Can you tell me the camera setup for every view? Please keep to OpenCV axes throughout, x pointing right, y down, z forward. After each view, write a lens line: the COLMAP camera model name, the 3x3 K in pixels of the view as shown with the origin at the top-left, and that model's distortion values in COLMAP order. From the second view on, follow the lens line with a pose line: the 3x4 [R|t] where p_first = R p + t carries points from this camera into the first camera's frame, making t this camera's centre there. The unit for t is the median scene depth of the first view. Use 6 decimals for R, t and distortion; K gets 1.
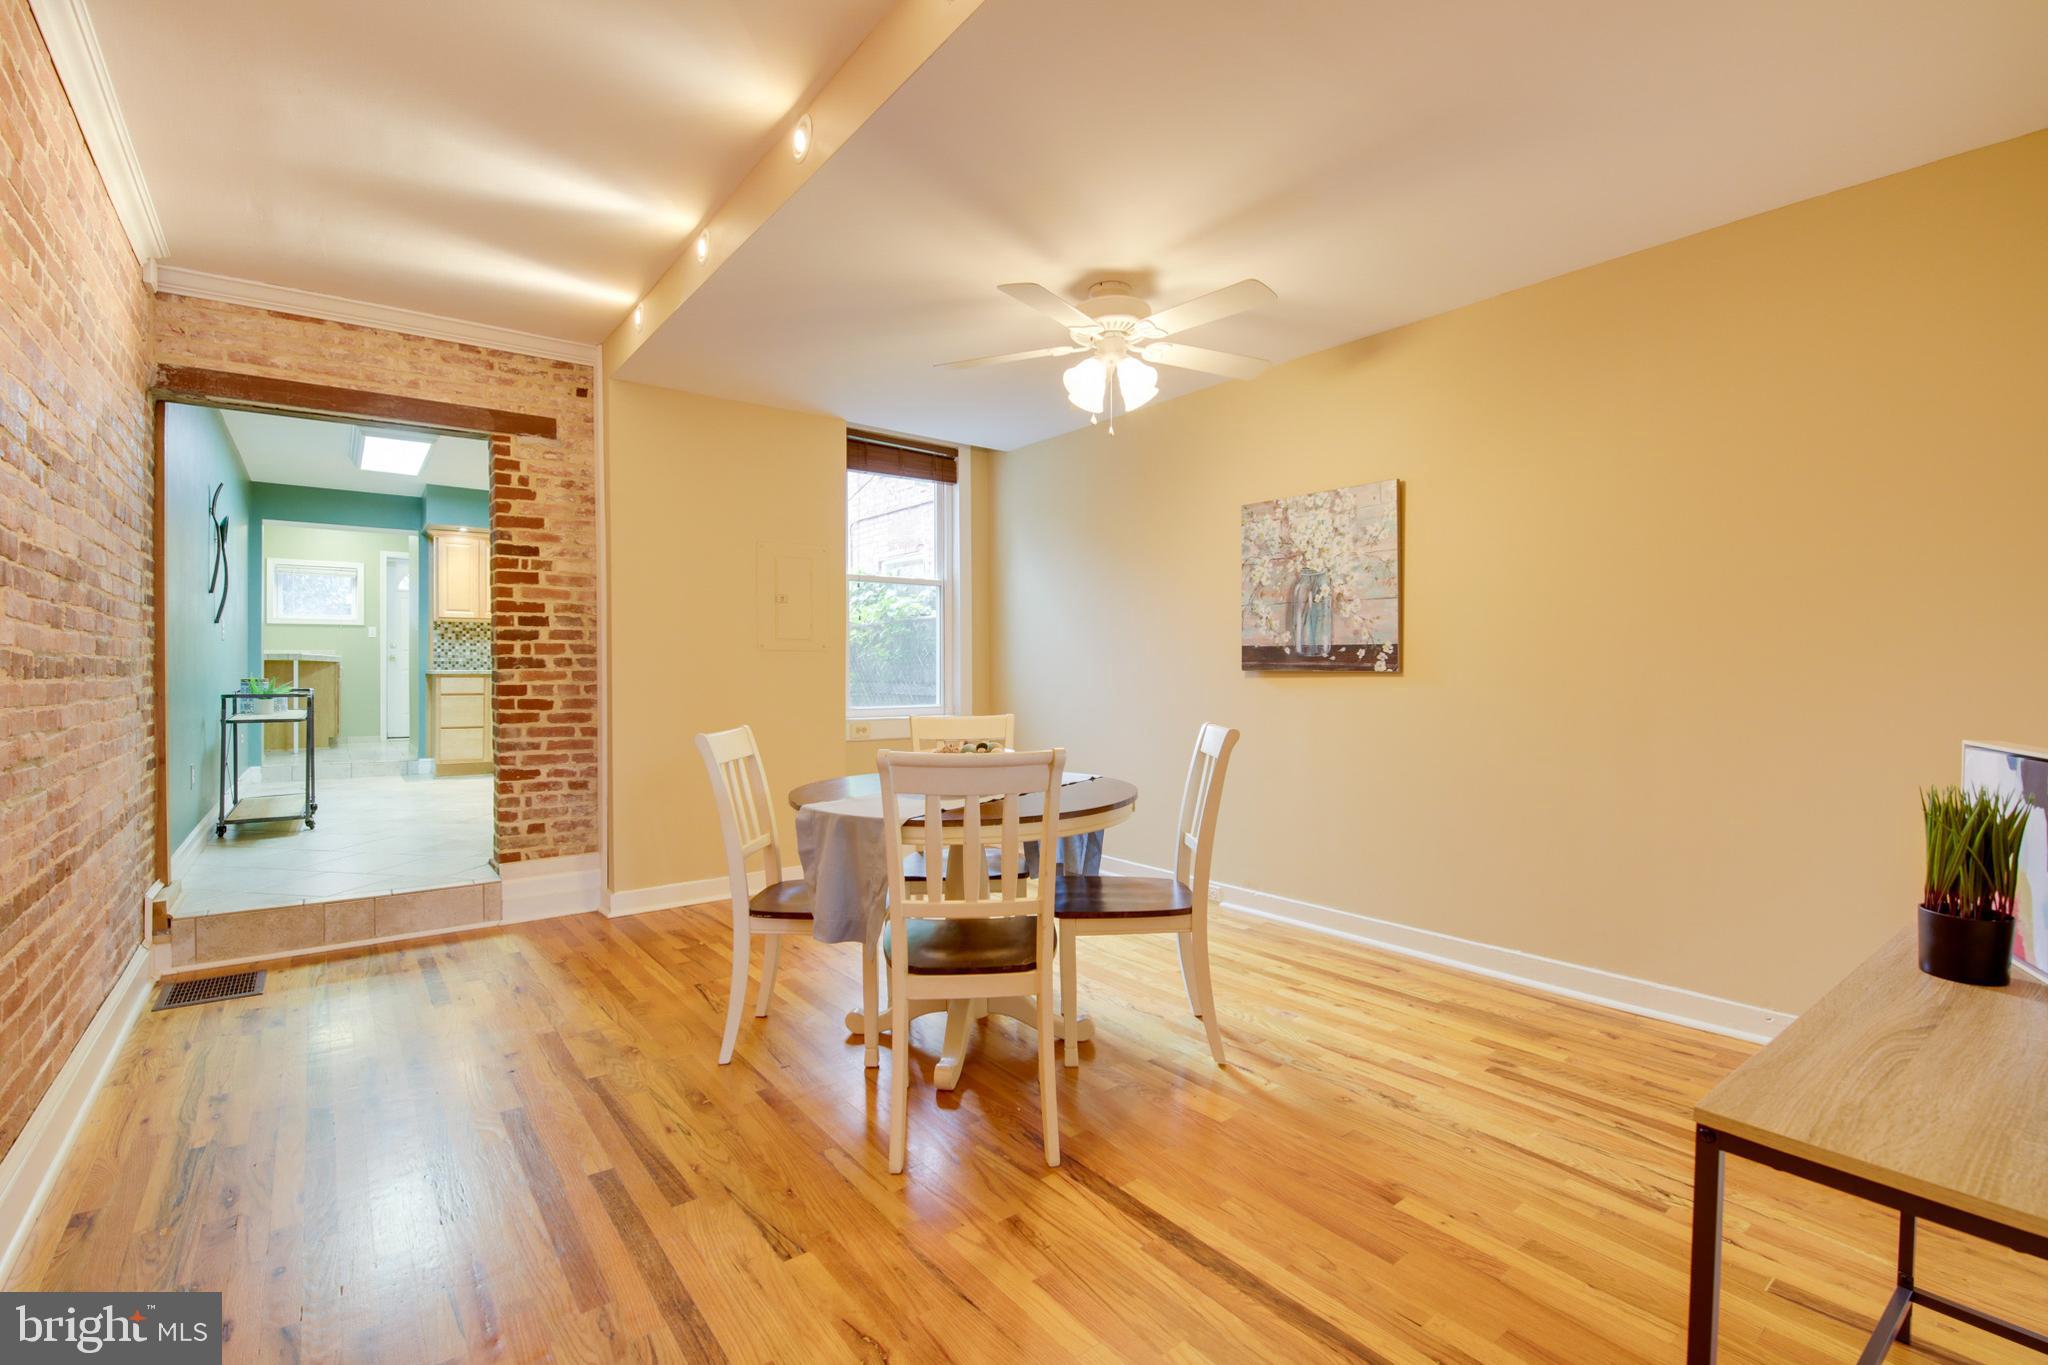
lens RADIAL K [[905.8, 0, 1023.5], [0, 905.8, 674.2], [0, 0, 1]] dist [0.001652, -0.012429]
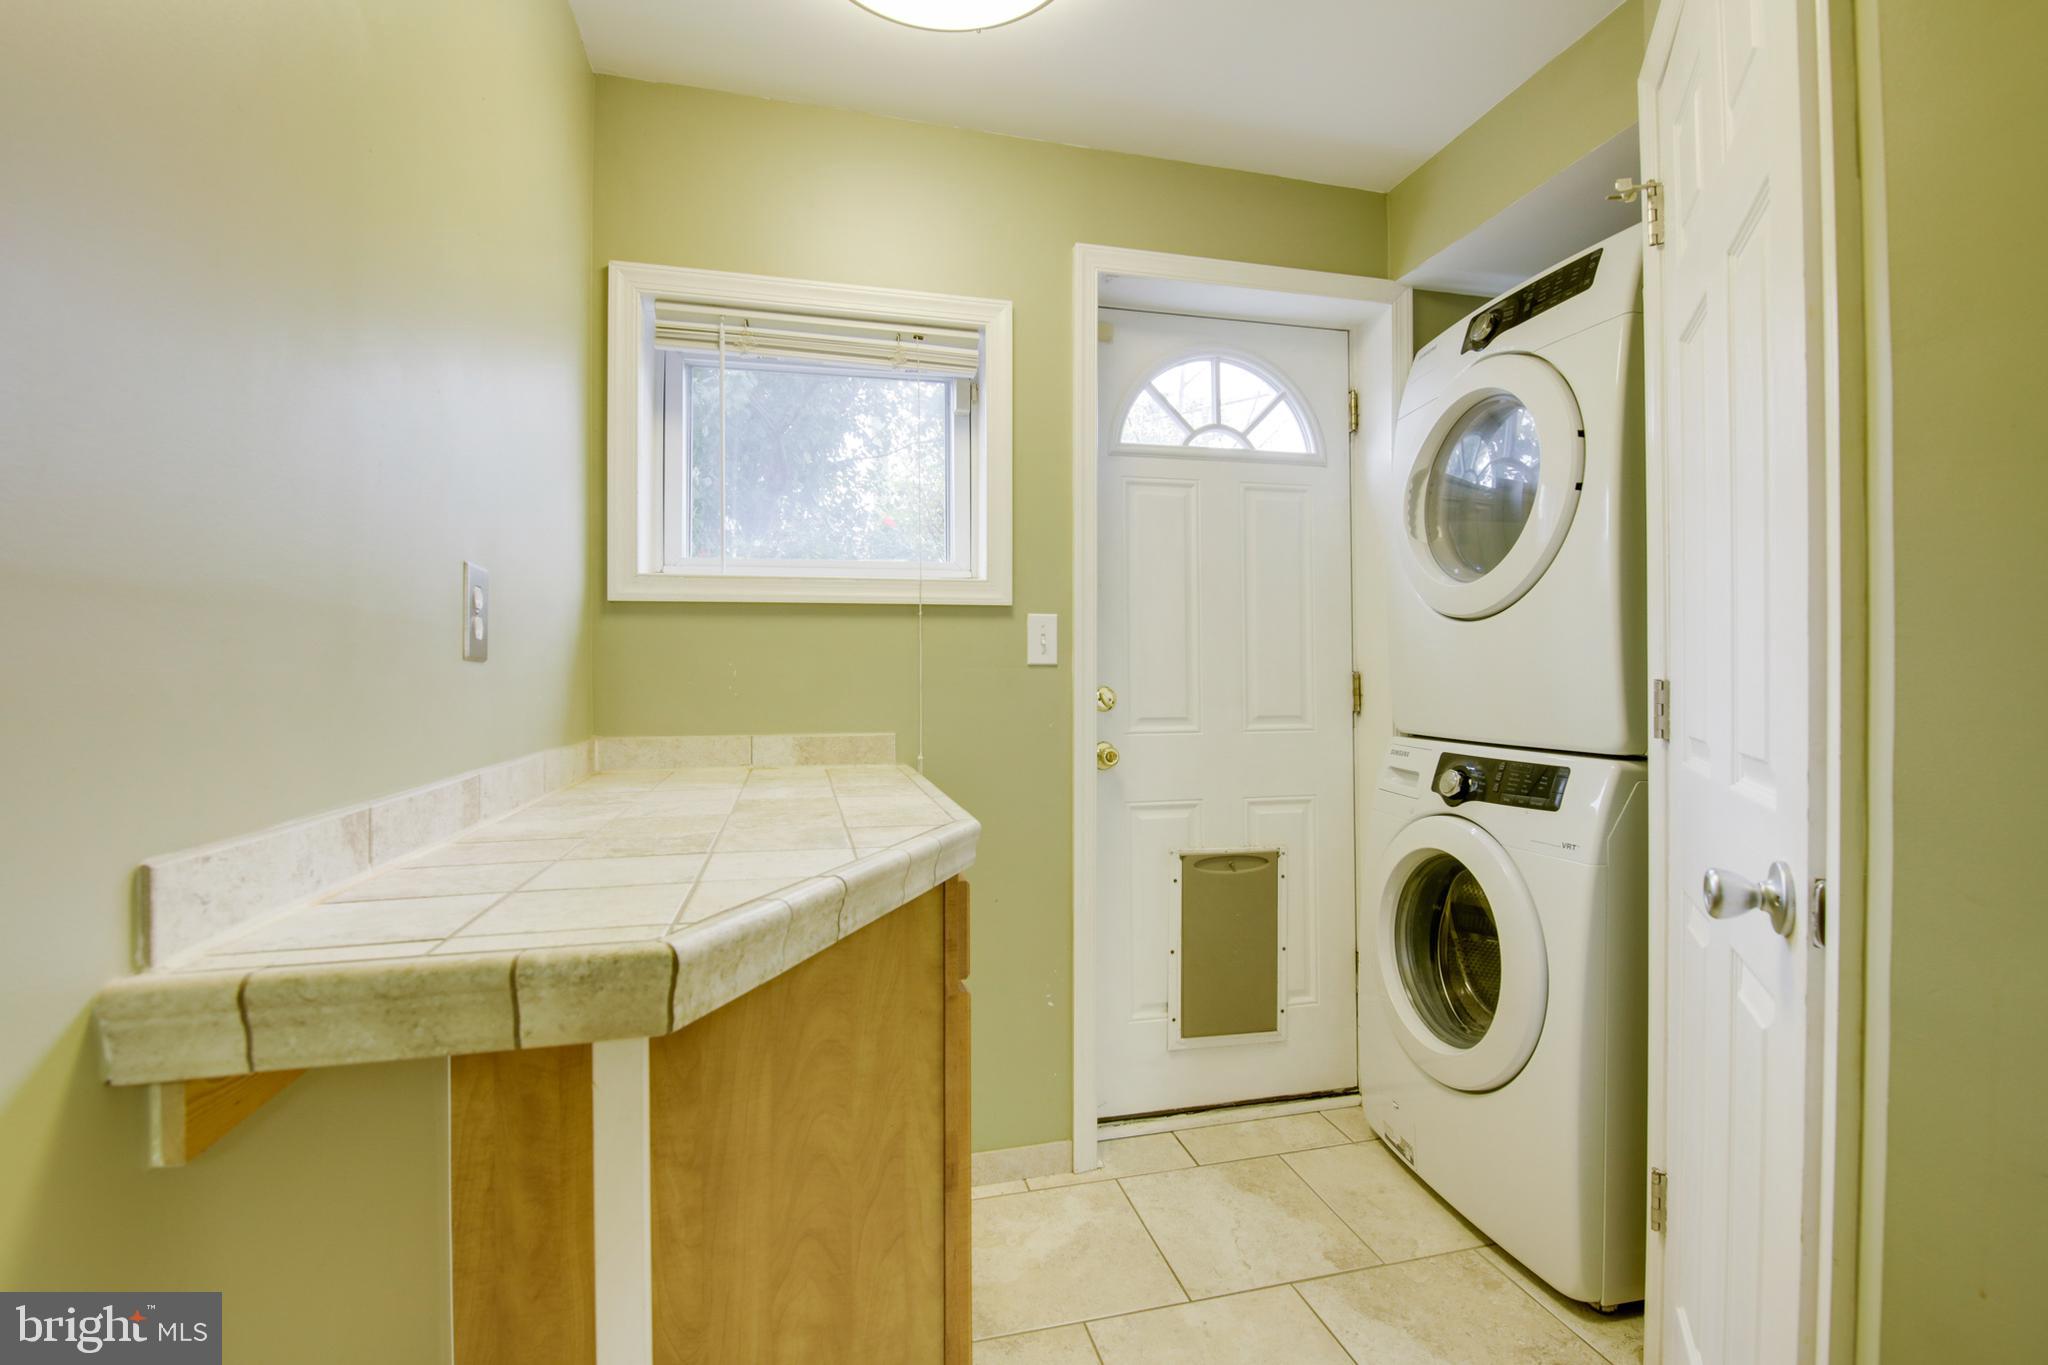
lens RADIAL K [[894.4, 0, 1026.5], [0, 894.4, 678.2], [0, 0, 1]] dist [-0.000418, -0.010785]
pose [[0.913585, 0.003248, -0.406635, -1.598714], [-0.003875, 0.999992, -0.000720, -0.093989], [0.406630, 0.002234, 0.913590, 2.026602]]
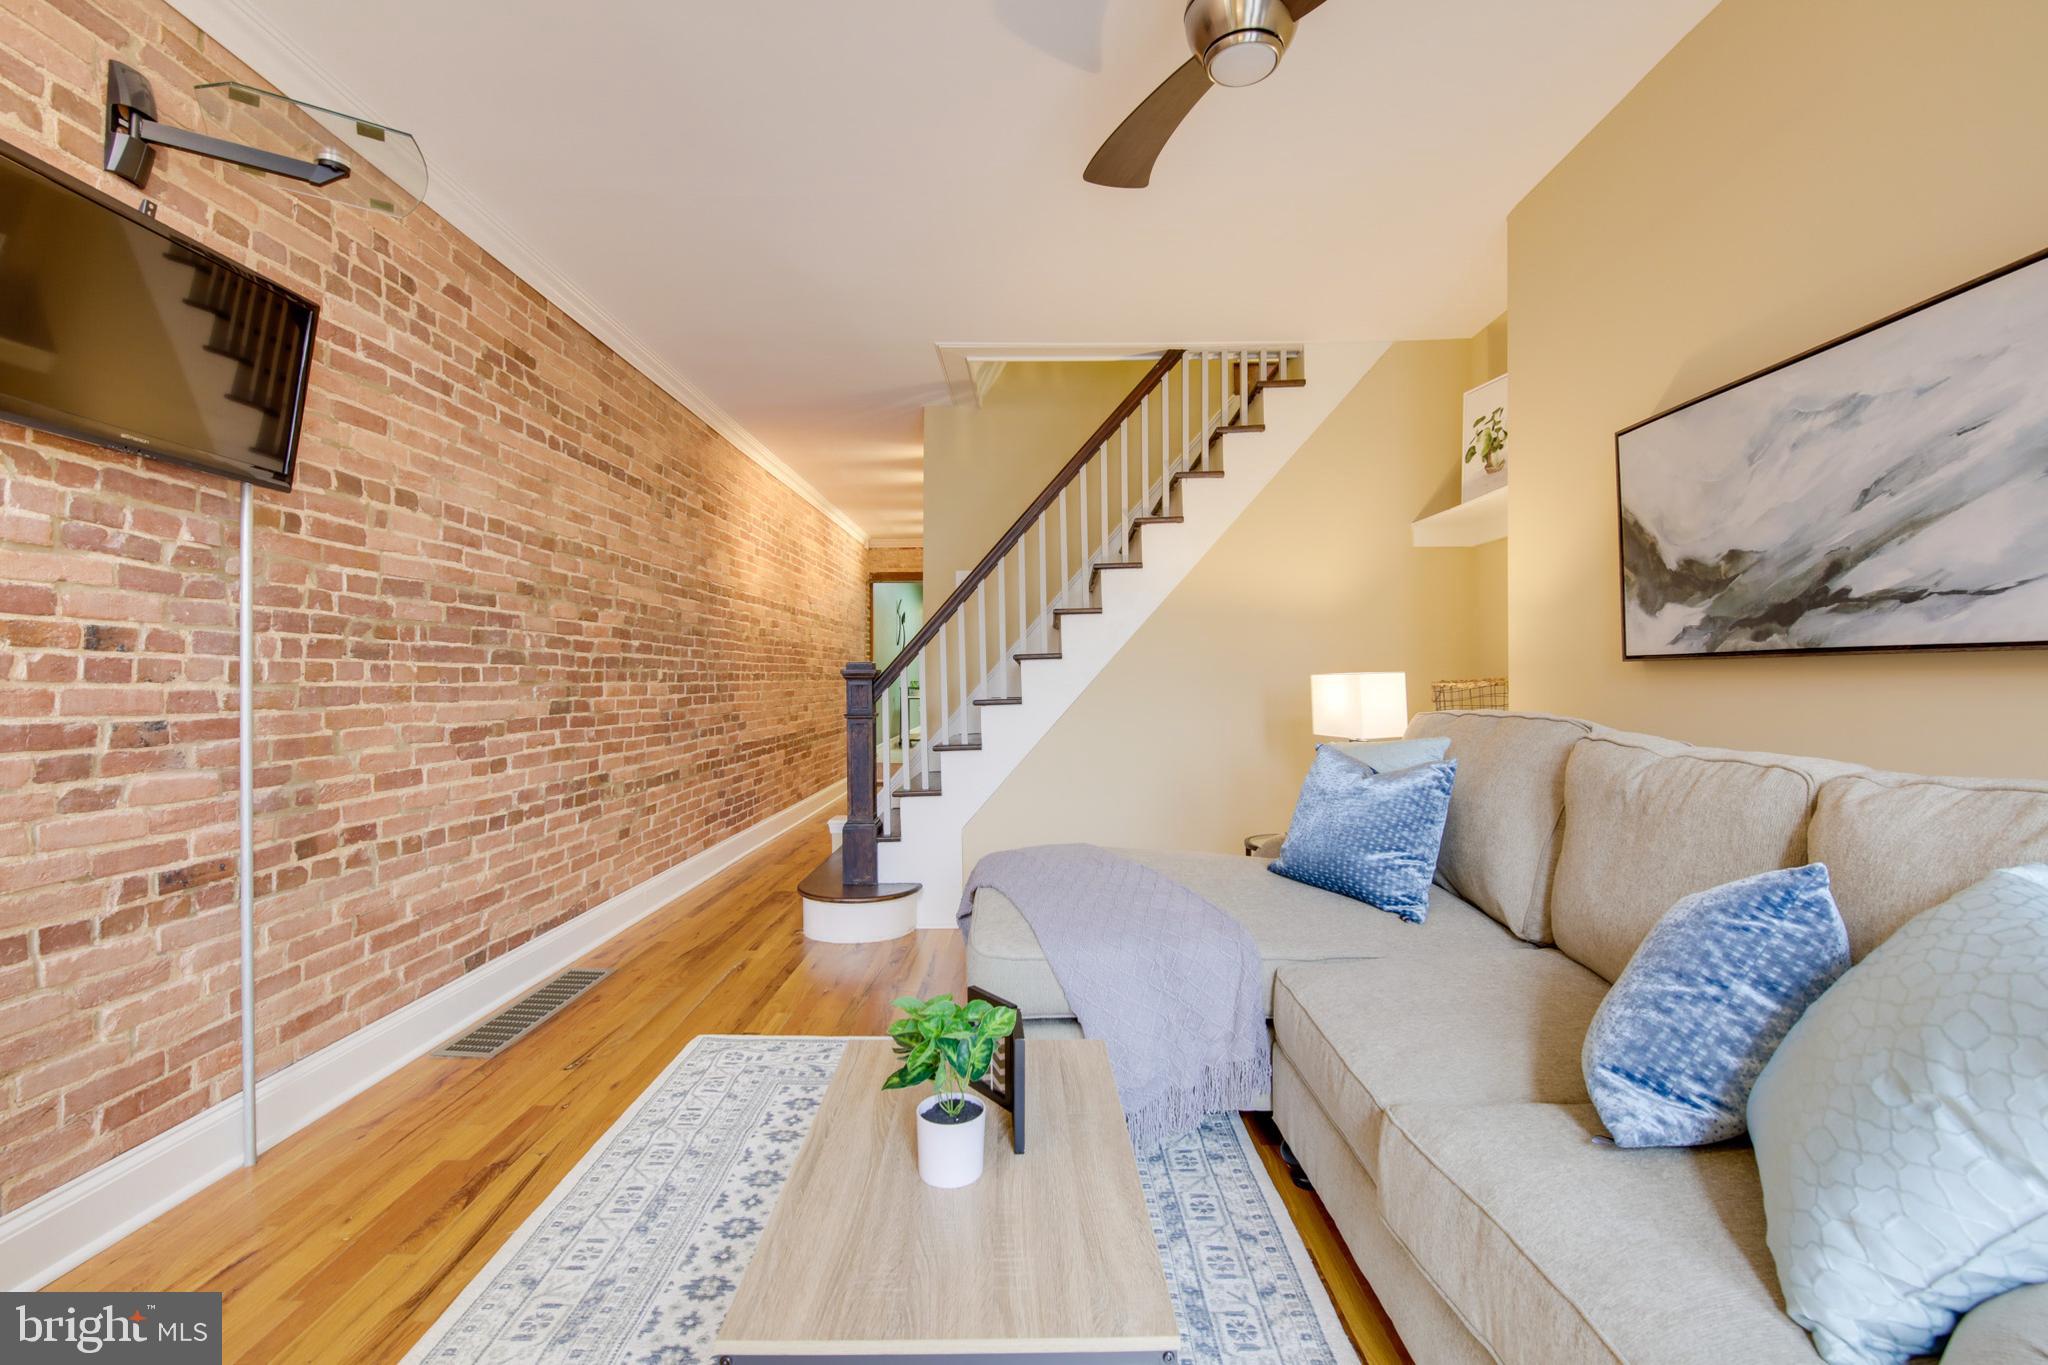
lens RADIAL K [[882.7, 0, 1027.3], [0, 882.7, 671.2], [0, 0, 1]] dist [-0.002261, -0.009129]
pose [[0.784819, -0.003007, -0.619718, 1.064432], [-0.002249, 0.999968, -0.007700, -0.003444], [0.619722, 0.007437, 0.784787, -0.818002]]
